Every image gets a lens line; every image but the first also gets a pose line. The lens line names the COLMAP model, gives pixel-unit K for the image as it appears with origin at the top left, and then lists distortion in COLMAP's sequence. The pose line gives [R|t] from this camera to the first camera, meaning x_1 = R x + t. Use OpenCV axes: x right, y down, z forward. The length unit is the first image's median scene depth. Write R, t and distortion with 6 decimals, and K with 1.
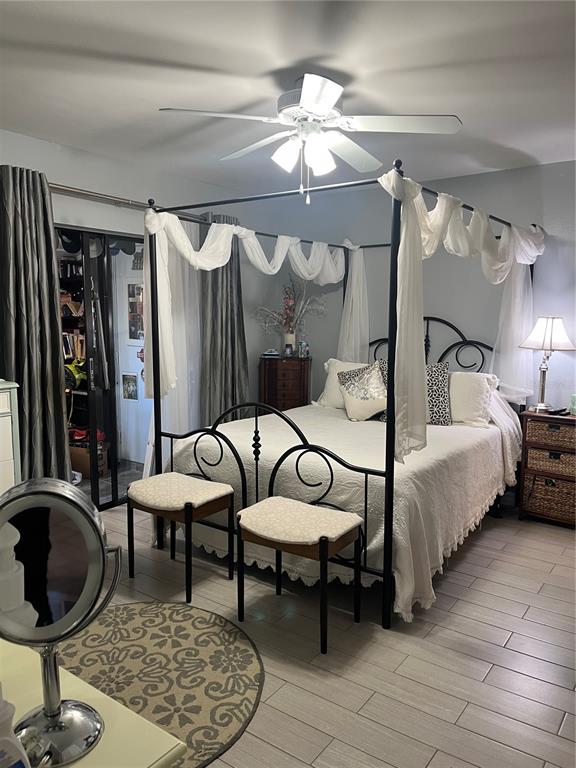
lens RADIAL K [[578.6, 0, 290.2], [0, 578.6, 382.9], [0, 0, 1]] dist [0.051323, -0.081195]
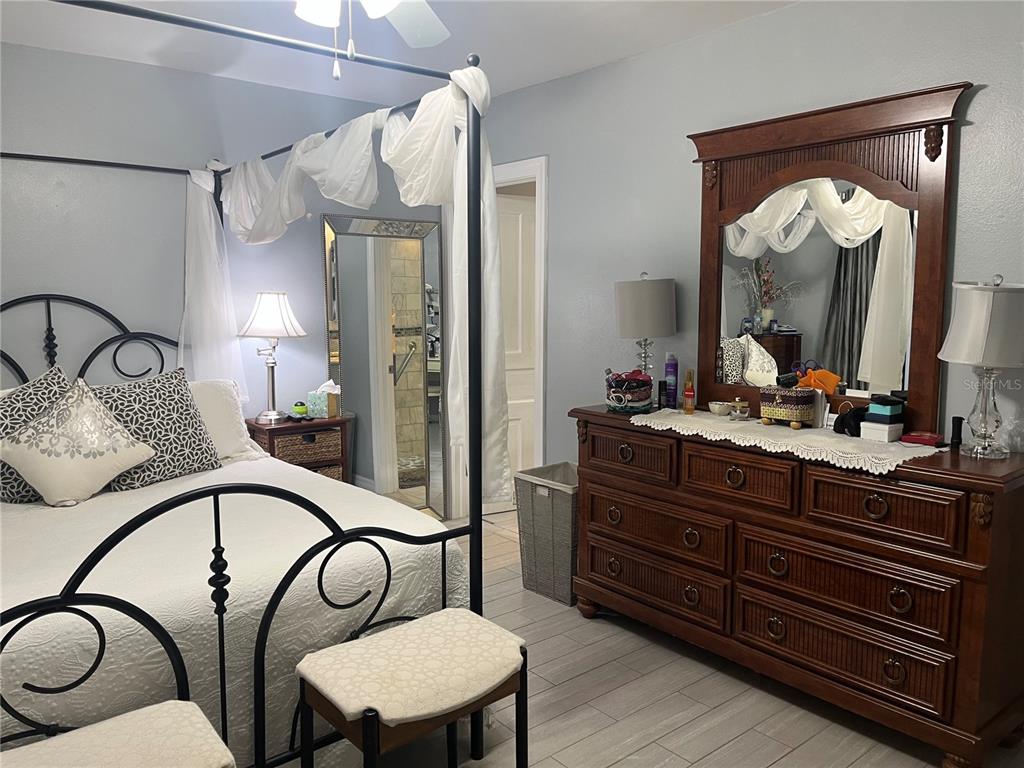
lens RADIAL K [[771.4, 0, 508.6], [0, 771.4, 379.5], [0, 0, 1]] dist [0.051323, -0.081195]
pose [[0.262843, -0.116312, 0.957802, -0.410976], [0.122125, 0.988733, 0.086554, -0.051740], [-0.957078, 0.094222, 0.274087, 0.447505]]
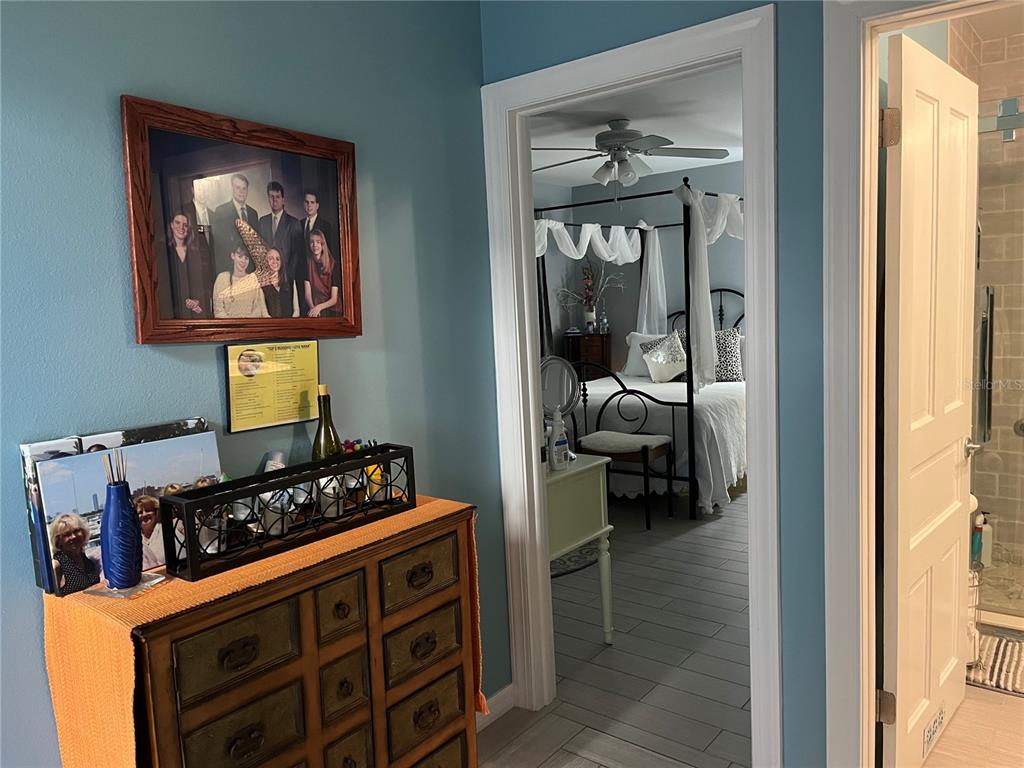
lens RADIAL K [[771.4, 0, 505.5], [0, 771.4, 387.1], [0, 0, 1]] dist [0.051323, -0.081195]
pose [[0.996758, -0.046939, -0.065343, -0.089794], [0.046730, 0.998896, -0.004721, 0.066808], [0.065492, 0.001652, 0.997852, -0.538187]]
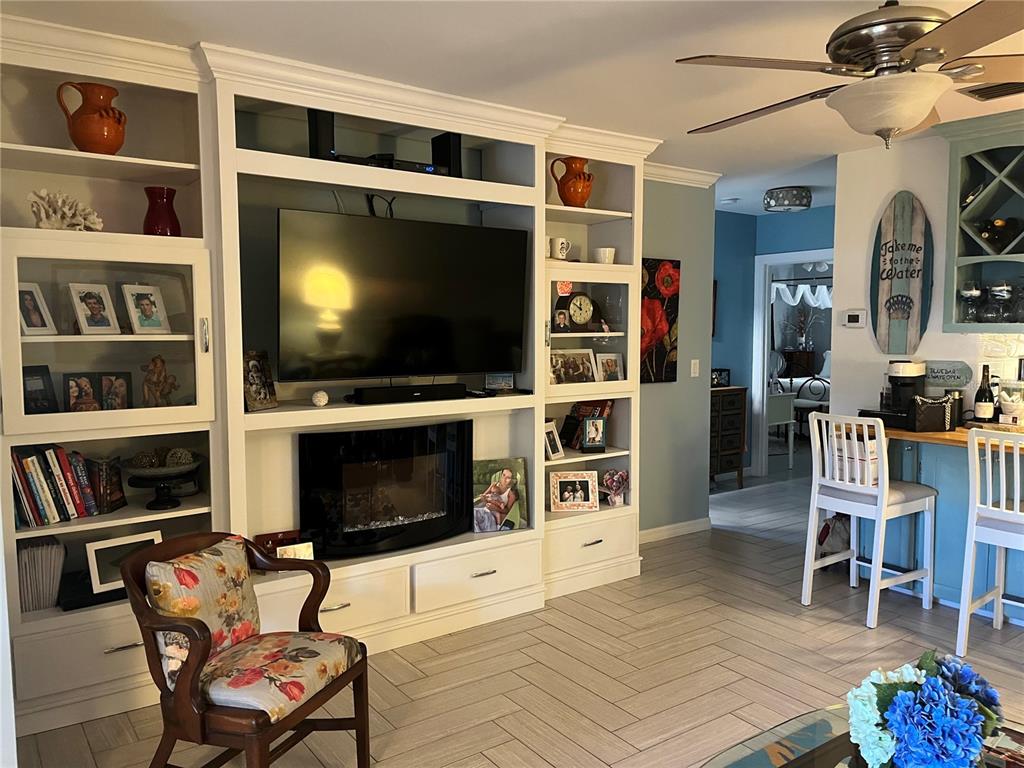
lens RADIAL K [[771.4, 0, 510.3], [0, 771.4, 382.1], [0, 0, 1]] dist [0.051323, -0.081195]
pose [[0.945432, 0.014651, -0.325489, -0.084079], [-0.029559, 0.998726, -0.040904, 0.207888], [0.324475, 0.048293, 0.944661, -1.782962]]
